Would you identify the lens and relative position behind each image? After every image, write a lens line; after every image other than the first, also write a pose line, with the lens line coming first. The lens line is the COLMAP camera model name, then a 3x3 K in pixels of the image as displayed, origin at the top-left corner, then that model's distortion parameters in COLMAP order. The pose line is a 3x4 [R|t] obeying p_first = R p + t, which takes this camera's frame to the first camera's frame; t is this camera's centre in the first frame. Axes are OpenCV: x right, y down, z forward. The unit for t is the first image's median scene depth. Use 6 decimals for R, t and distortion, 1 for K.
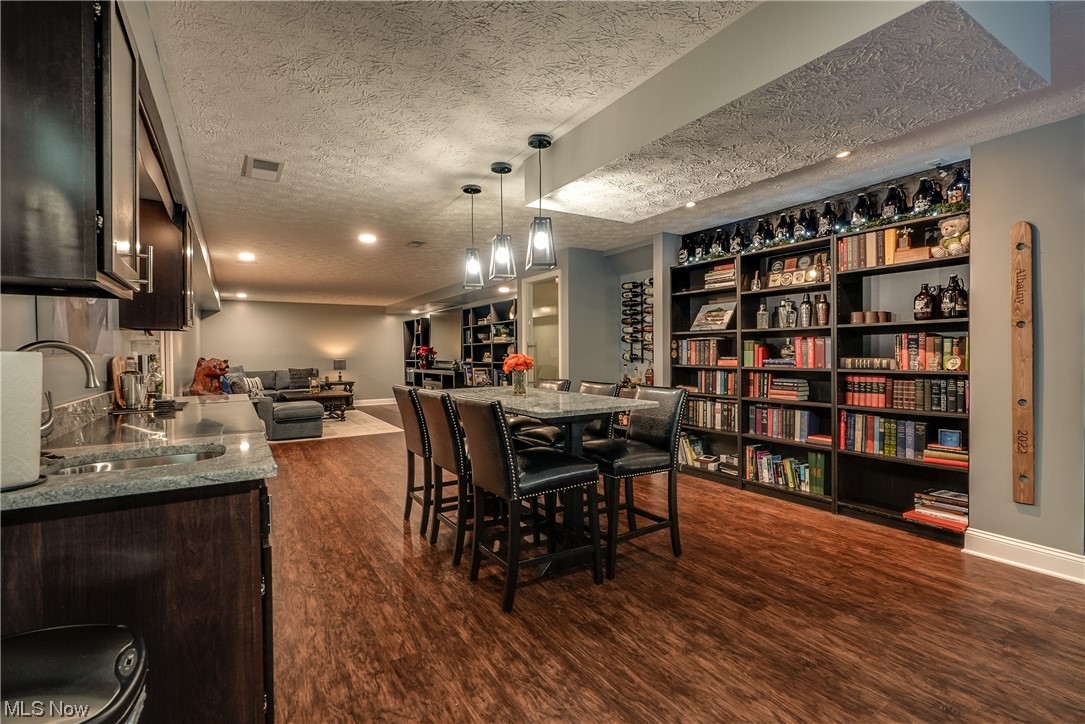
lens RADIAL K [[494.9, 0, 548.3], [0, 494.9, 362.0], [0, 0, 1]] dist [-0.008379, 0.000305]
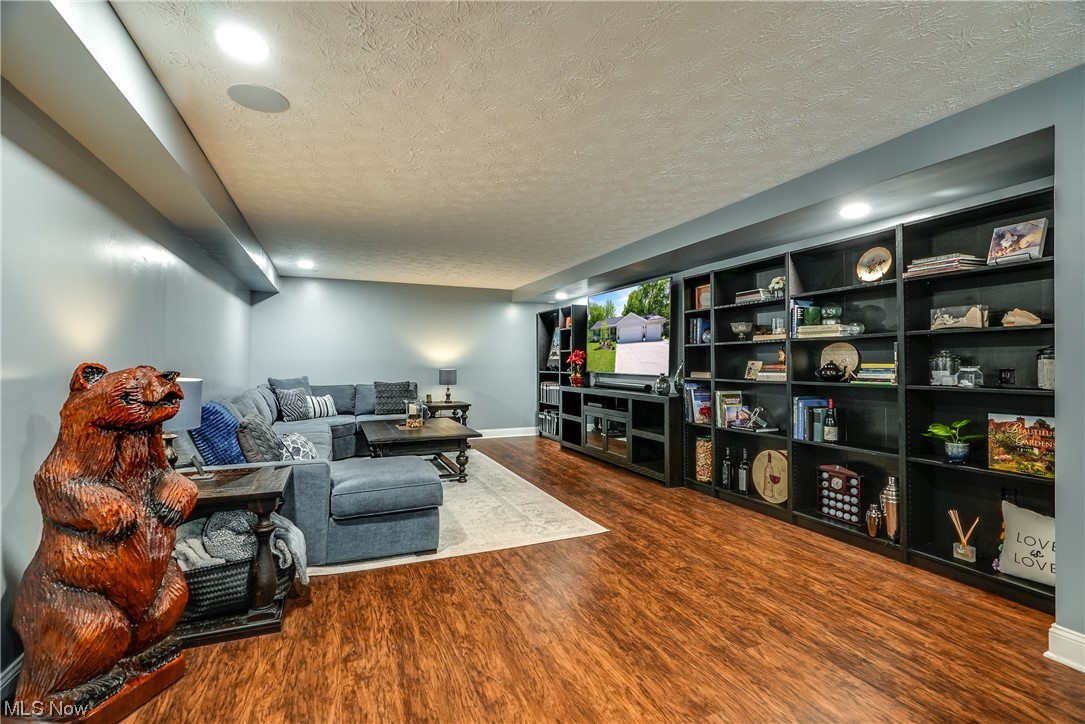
lens RADIAL K [[494.9, 0, 548.3], [0, 494.9, 362.0], [0, 0, 1]] dist [-0.008379, 0.000305]
pose [[0.987811, 0.011430, -0.155236, -0.202292], [-0.014376, 0.999737, -0.017872, -0.004885], [0.154991, 0.019886, 0.987716, 0.398501]]
